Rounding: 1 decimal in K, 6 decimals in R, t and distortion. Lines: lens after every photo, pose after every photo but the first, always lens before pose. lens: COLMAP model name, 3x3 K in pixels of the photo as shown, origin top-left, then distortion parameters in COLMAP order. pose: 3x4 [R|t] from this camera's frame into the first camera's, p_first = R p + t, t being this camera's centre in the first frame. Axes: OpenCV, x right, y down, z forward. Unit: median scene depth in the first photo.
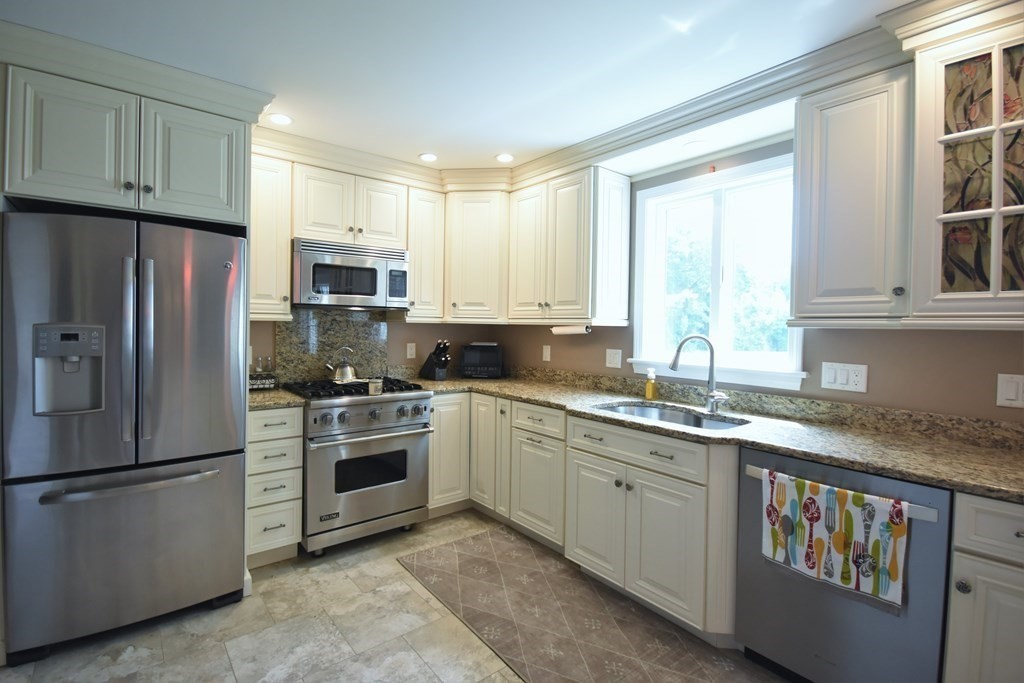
lens RADIAL K [[466.5, 0, 474.8], [0, 466.5, 329.8], [0, 0, 1]] dist [-0.001625, -0.000276]
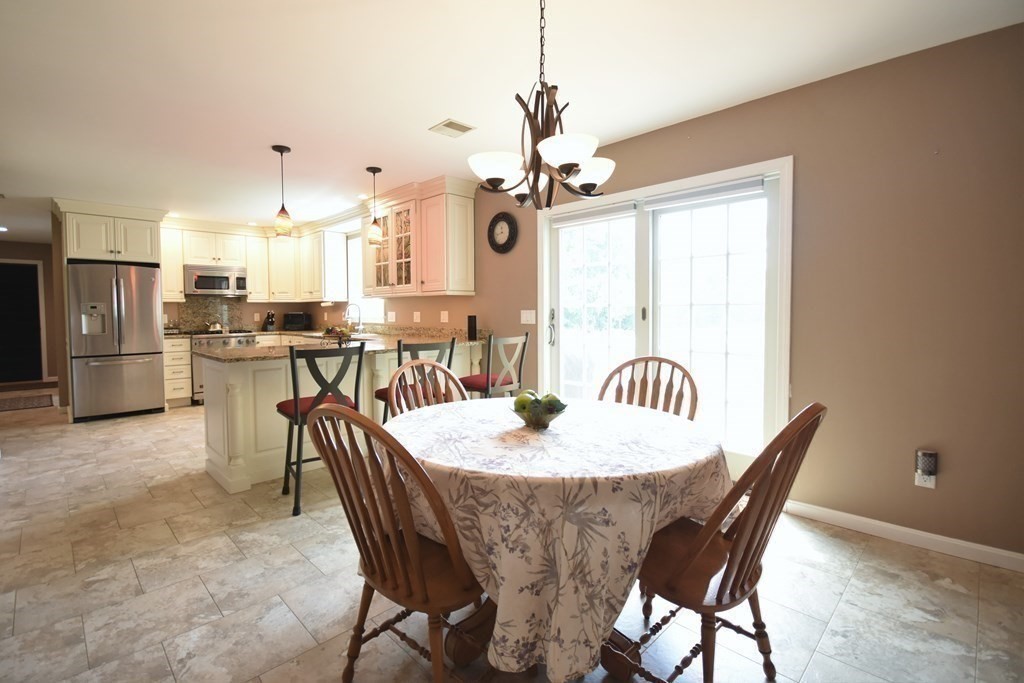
lens RADIAL K [[466.5, 0, 474.8], [0, 466.5, 329.8], [0, 0, 1]] dist [-0.001625, -0.000276]
pose [[0.995028, -0.027518, 0.095719, 0.763356], [0.024798, 0.999257, 0.029489, 0.082428], [-0.096459, -0.026968, 0.994972, -1.343568]]
